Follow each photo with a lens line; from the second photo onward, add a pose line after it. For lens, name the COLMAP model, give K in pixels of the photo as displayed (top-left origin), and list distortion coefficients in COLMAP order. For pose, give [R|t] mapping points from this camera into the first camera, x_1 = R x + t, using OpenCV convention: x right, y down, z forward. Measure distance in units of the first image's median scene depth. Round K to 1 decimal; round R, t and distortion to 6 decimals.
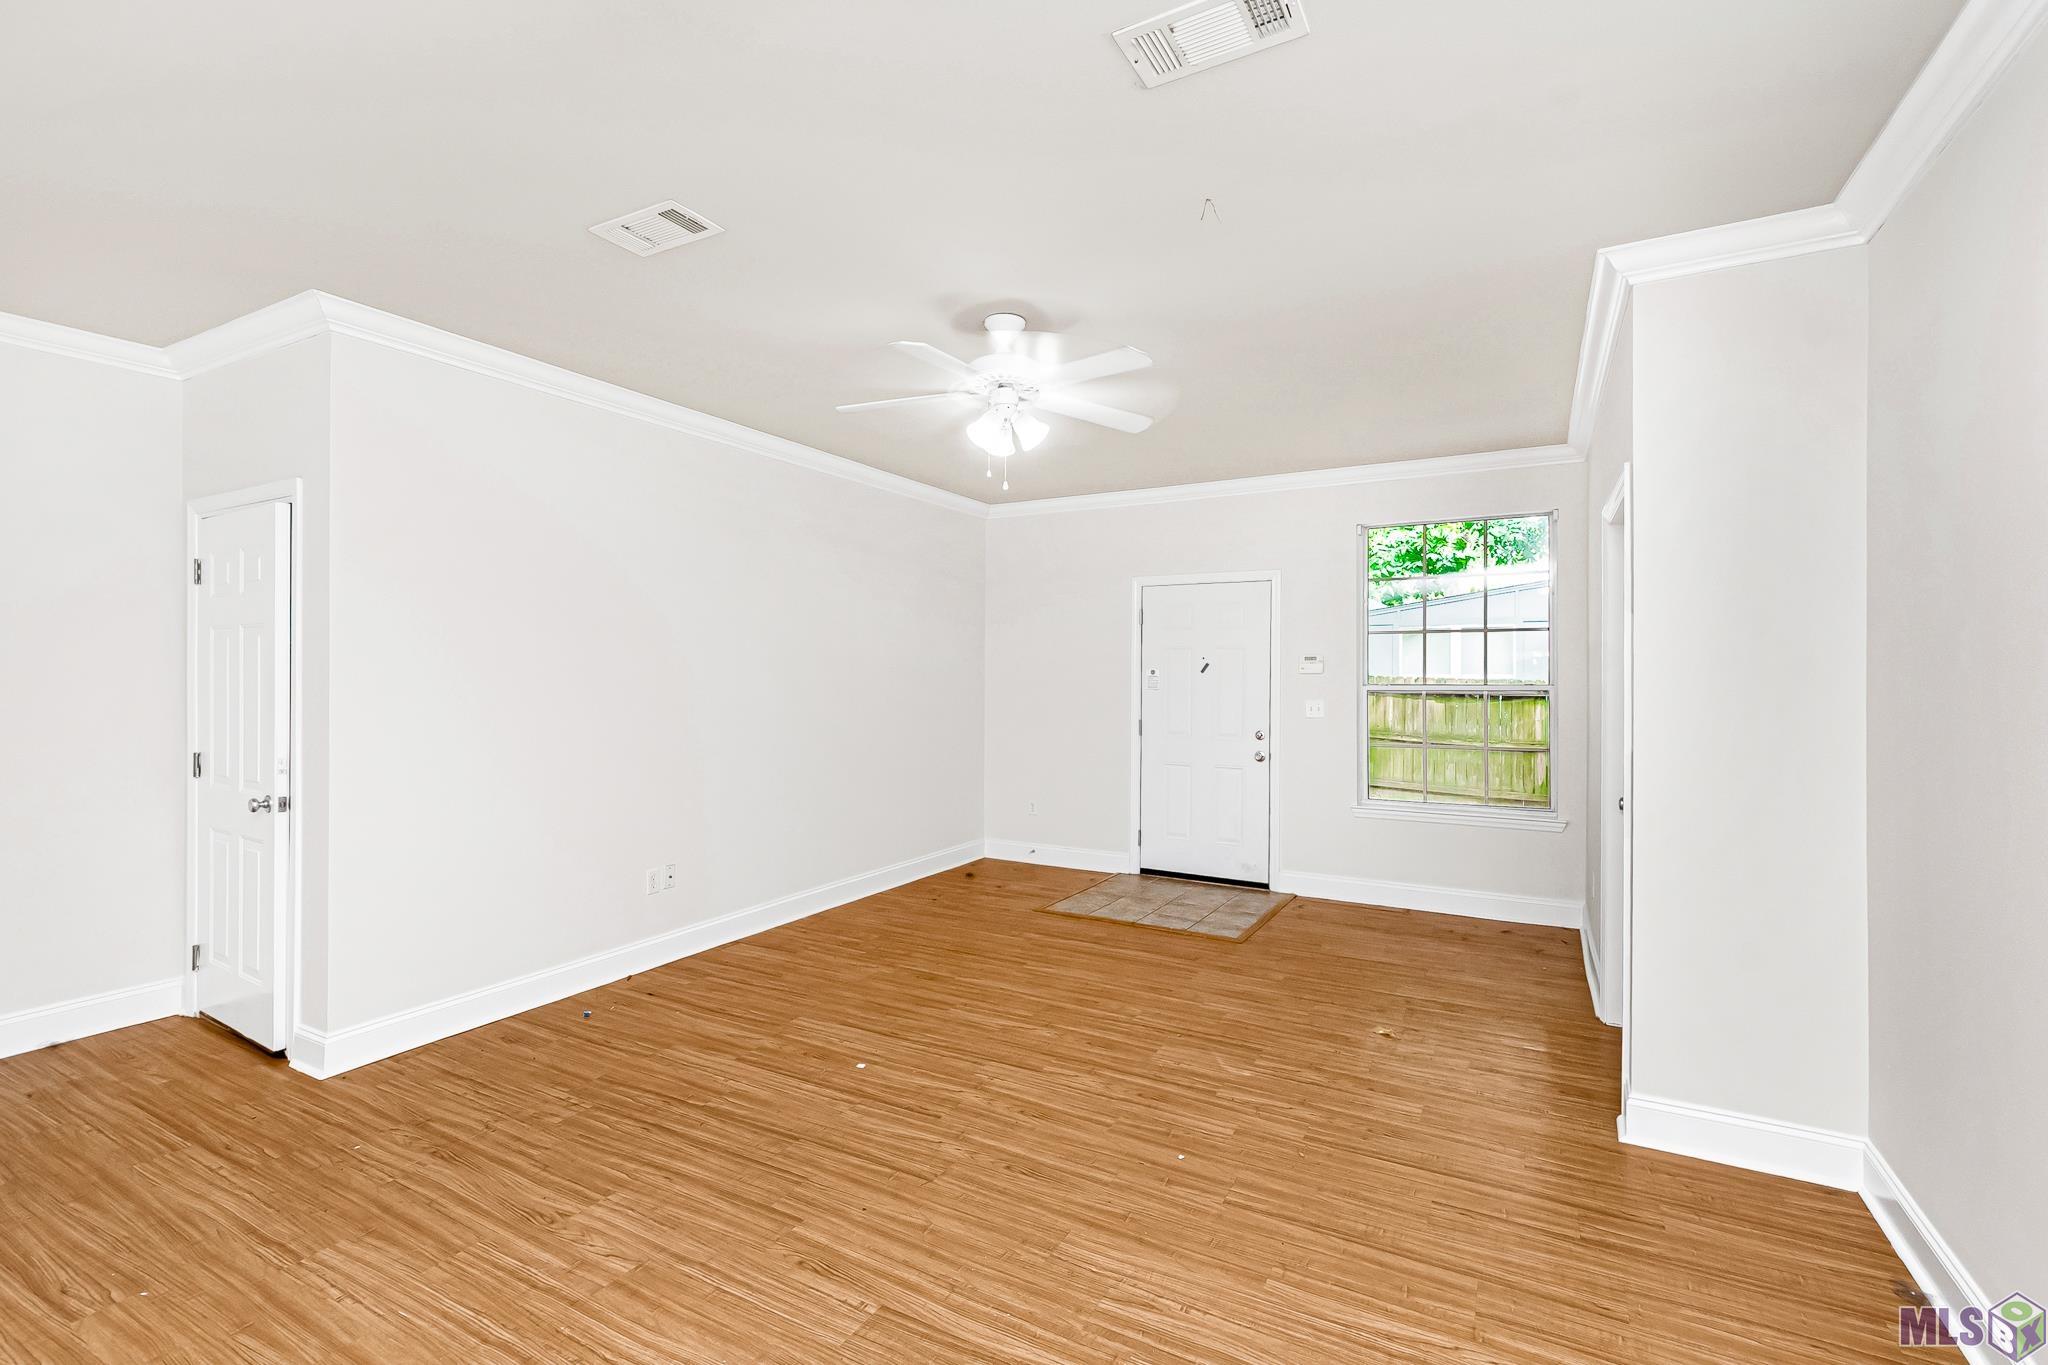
lens RADIAL K [[913.0, 0, 1024.2], [0, 913.0, 674.2], [0, 0, 1]] dist [0.002846, -0.000934]
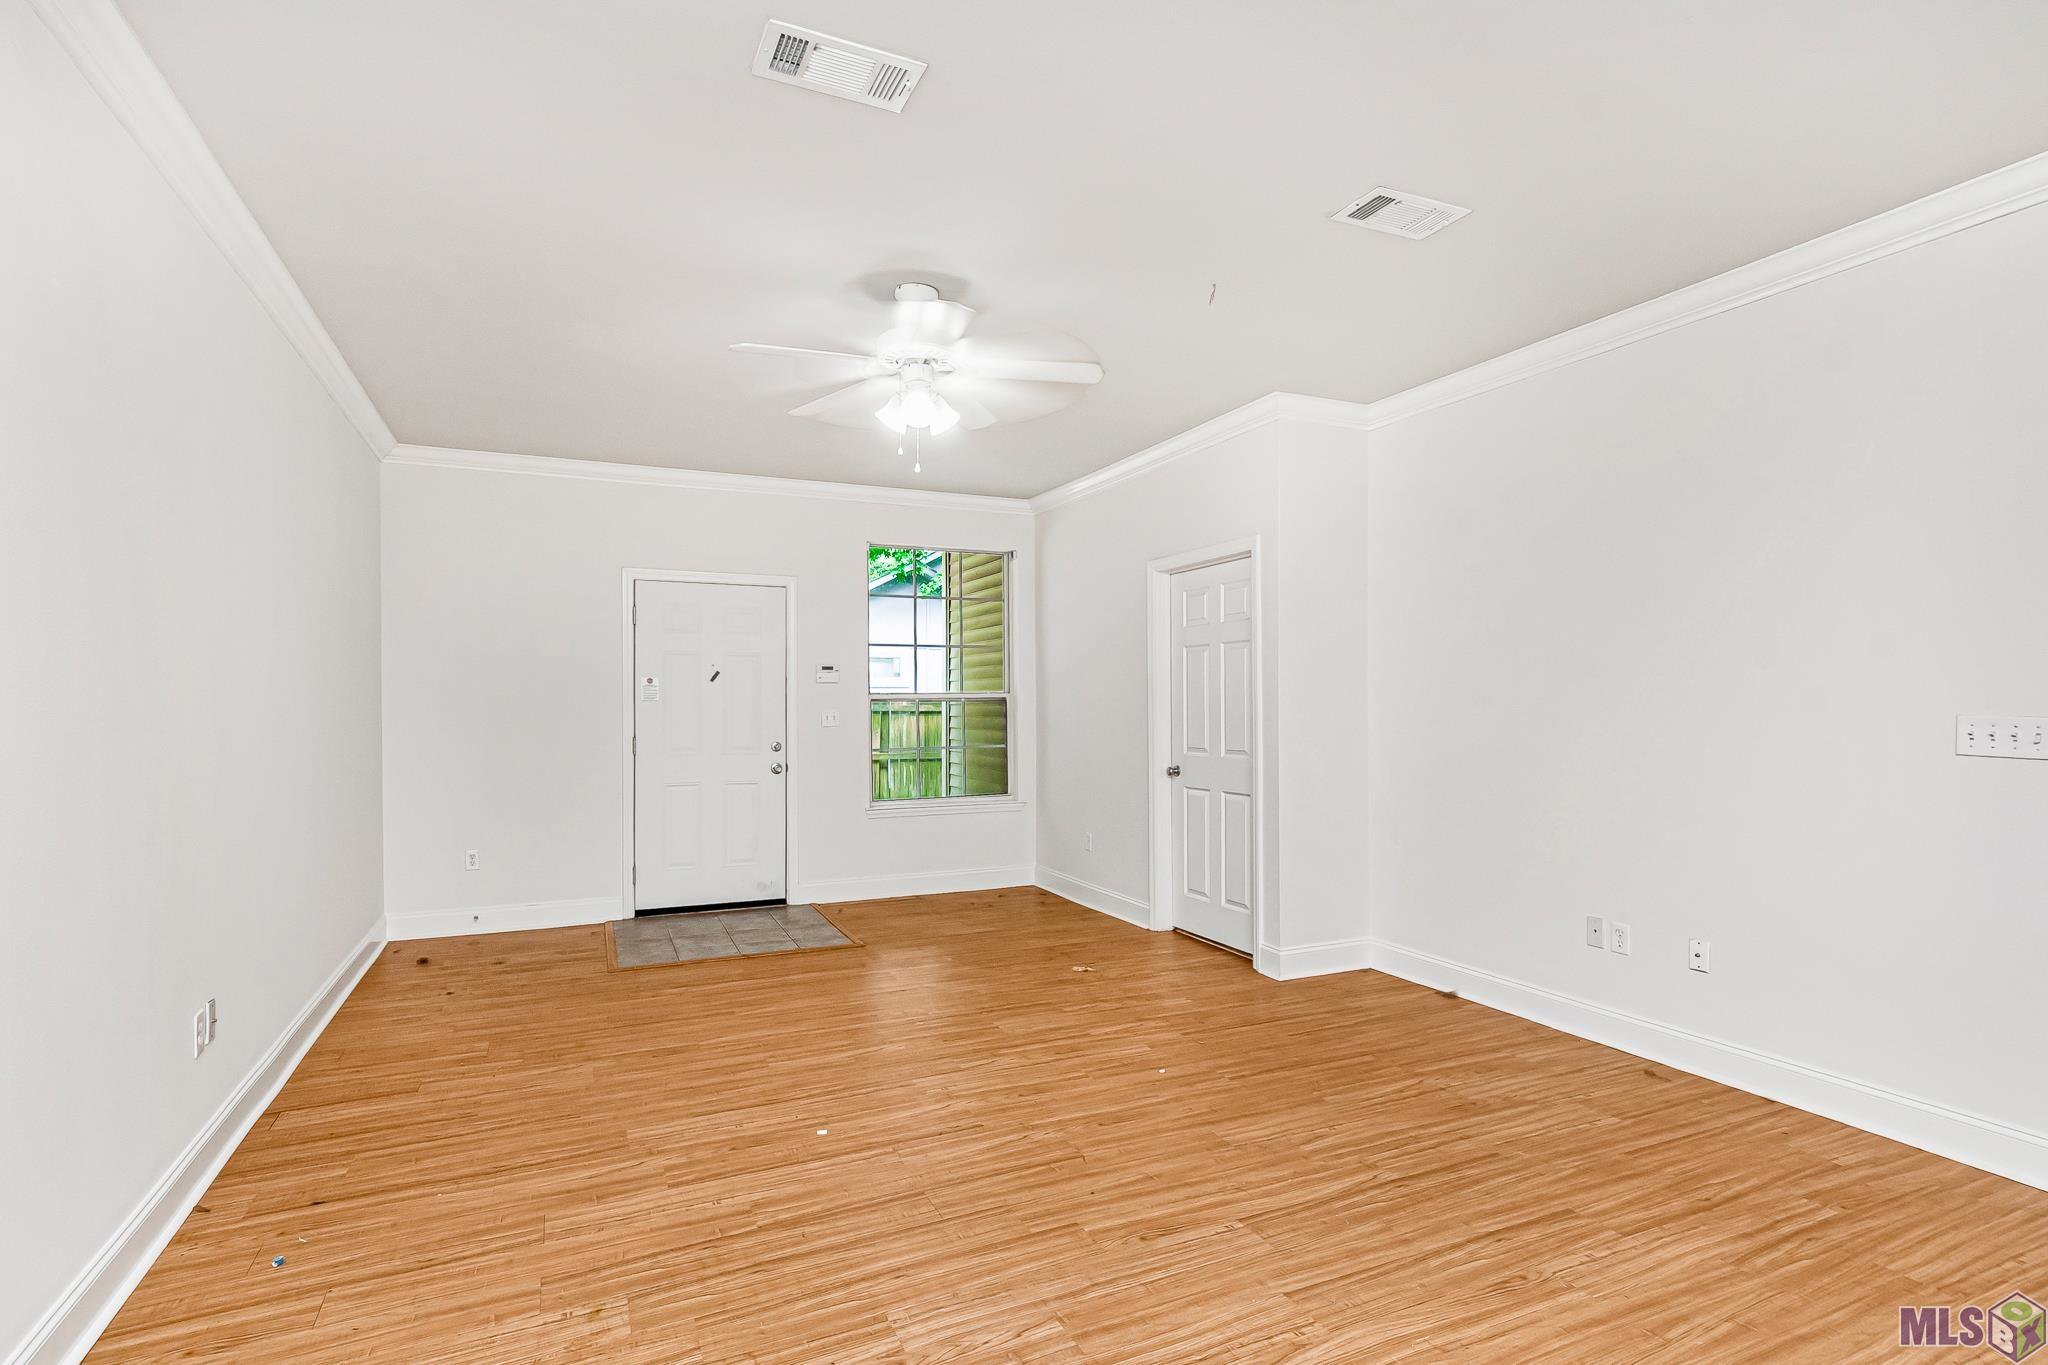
lens RADIAL K [[1000.6, 0, 1023.6], [0, 1000.6, 688.9], [0, 0, 1]] dist [0.012195, -0.000358]
pose [[0.596084, 0.002484, 0.802918, -0.734765], [0.008149, 0.999925, -0.009144, 0.030987], [-0.802881, 0.011993, 0.596019, 0.269194]]
